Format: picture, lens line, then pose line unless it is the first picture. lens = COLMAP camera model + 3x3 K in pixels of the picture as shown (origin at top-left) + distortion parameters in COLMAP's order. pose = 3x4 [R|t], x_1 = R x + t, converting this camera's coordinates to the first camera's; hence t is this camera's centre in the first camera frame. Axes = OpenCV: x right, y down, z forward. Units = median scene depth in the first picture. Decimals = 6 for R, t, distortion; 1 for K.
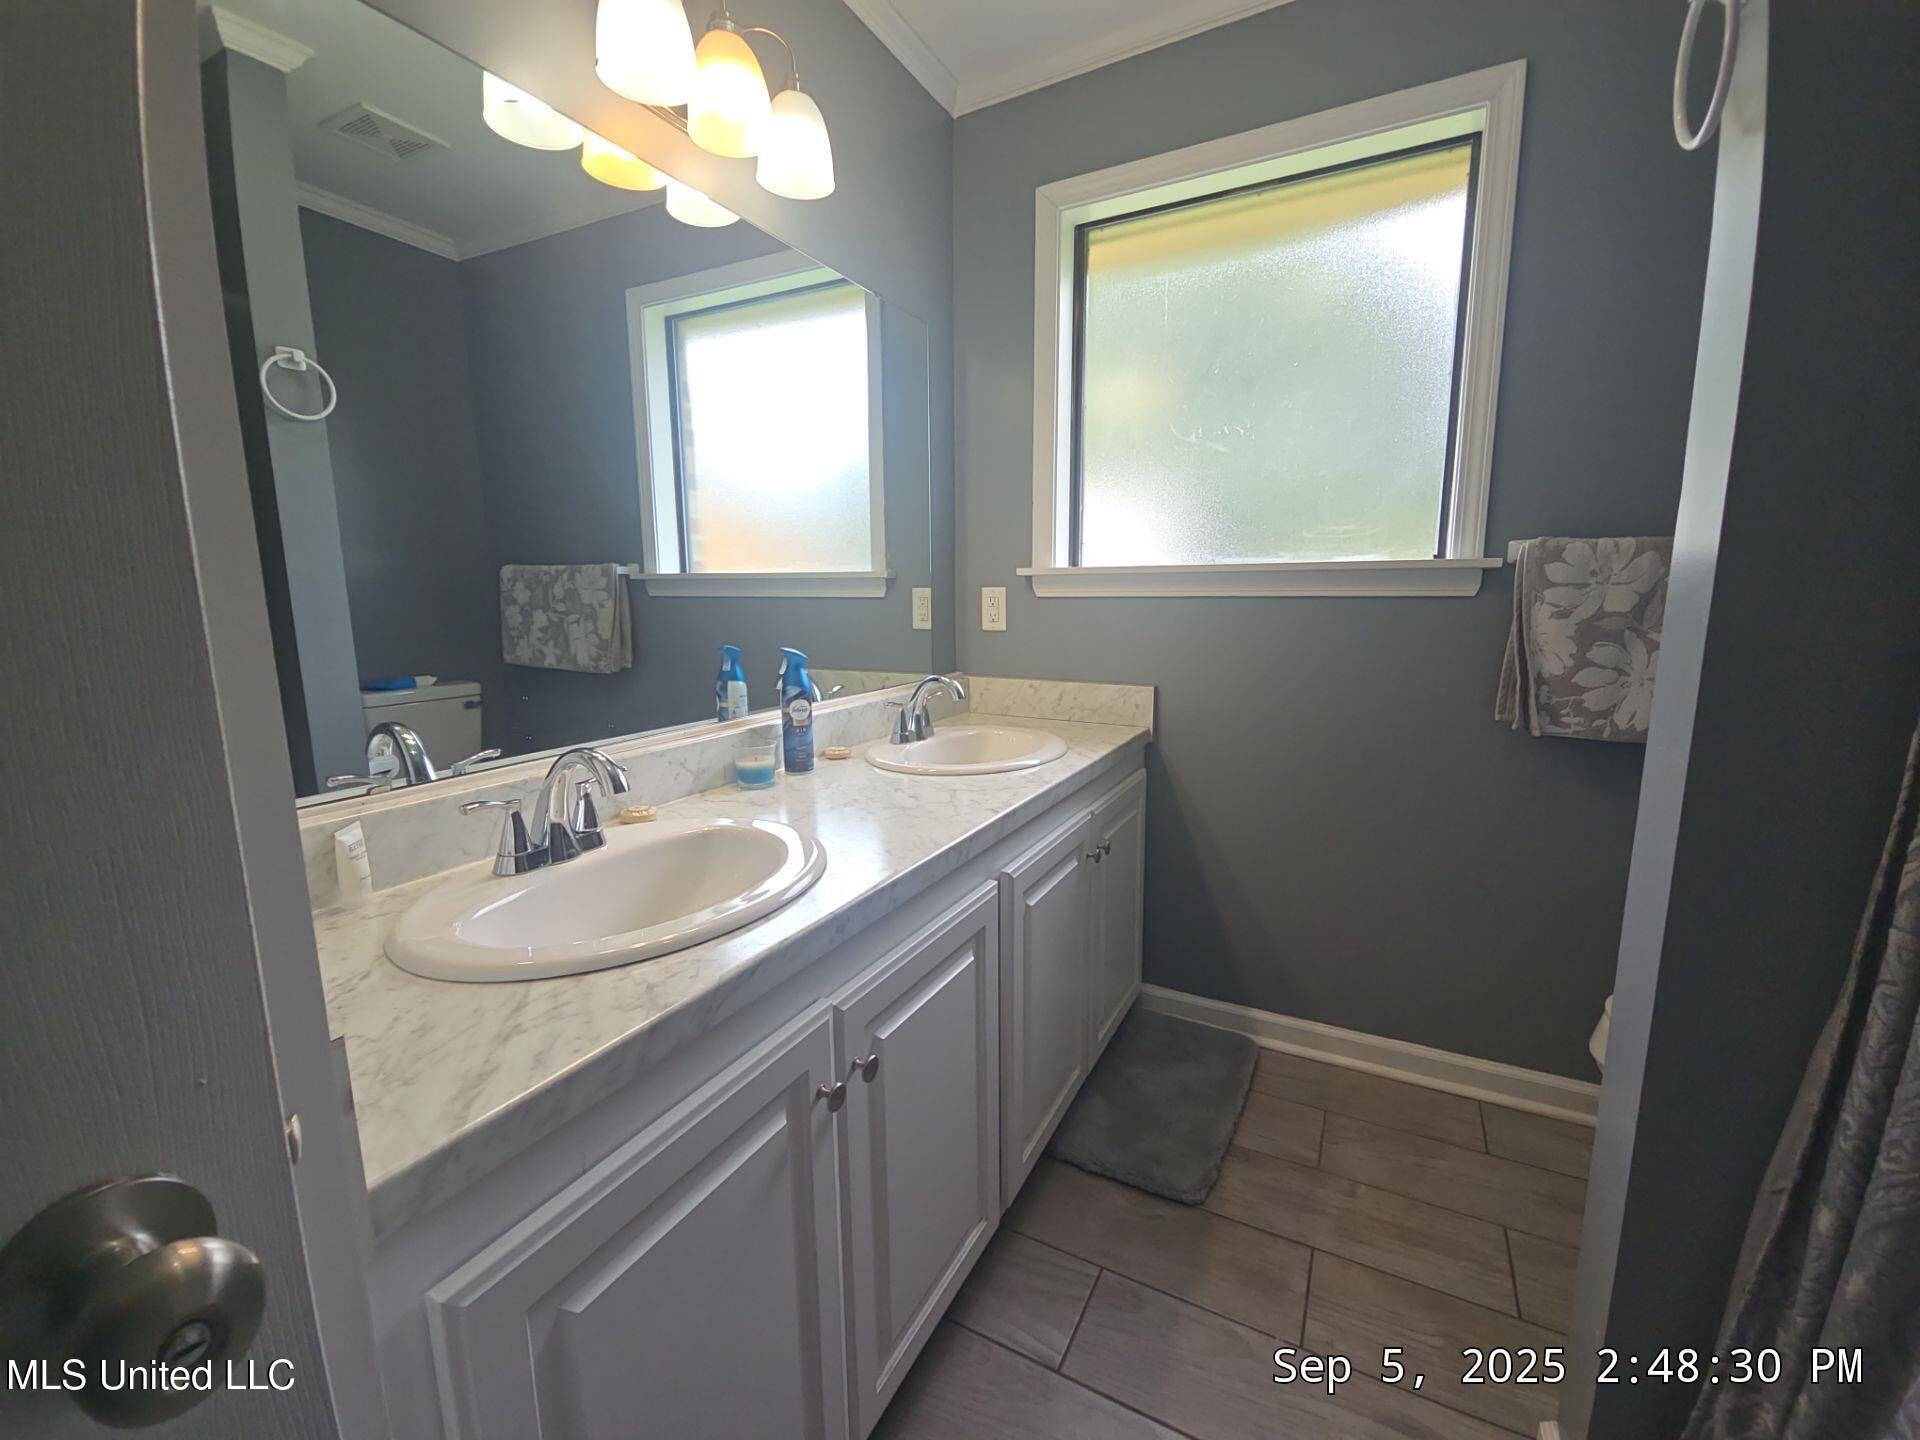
lens RADIAL K [[799.1, 0, 963.2], [0, 799.1, 718.4], [0, 0, 1]] dist [0.004755, -0.003168]
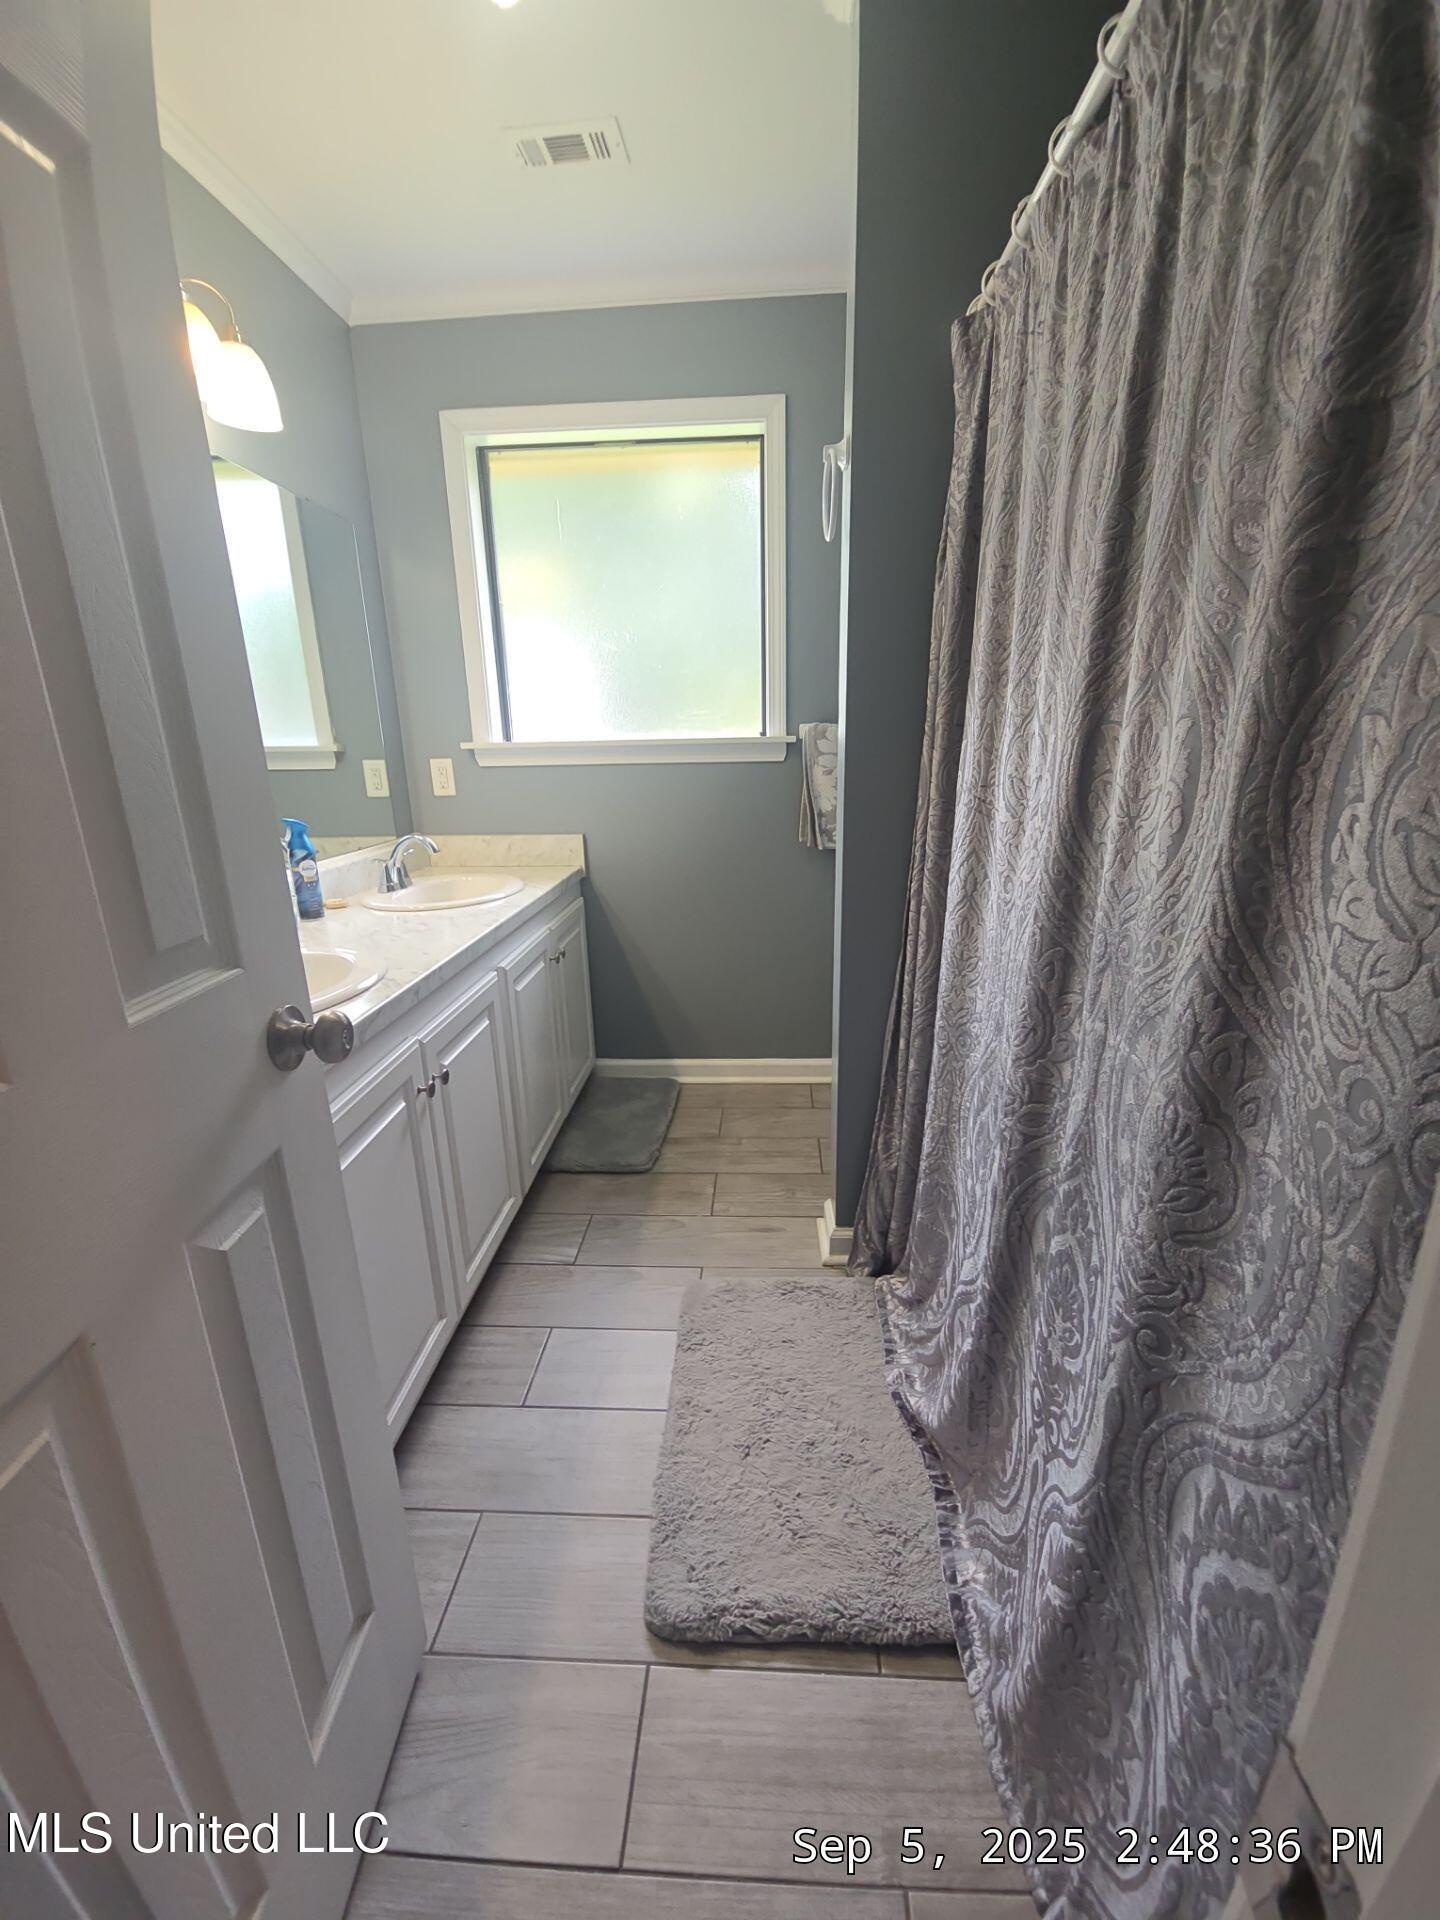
lens RADIAL K [[799.1, 0, 725.1], [0, 799.1, 968.9], [0, 0, 1]] dist [0.004755, -0.003168]
pose [[0.909231, -0.127037, 0.396435, -0.116680], [0.080466, 0.987972, 0.132044, 0.028591], [-0.408441, -0.088159, 0.908517, -0.372696]]
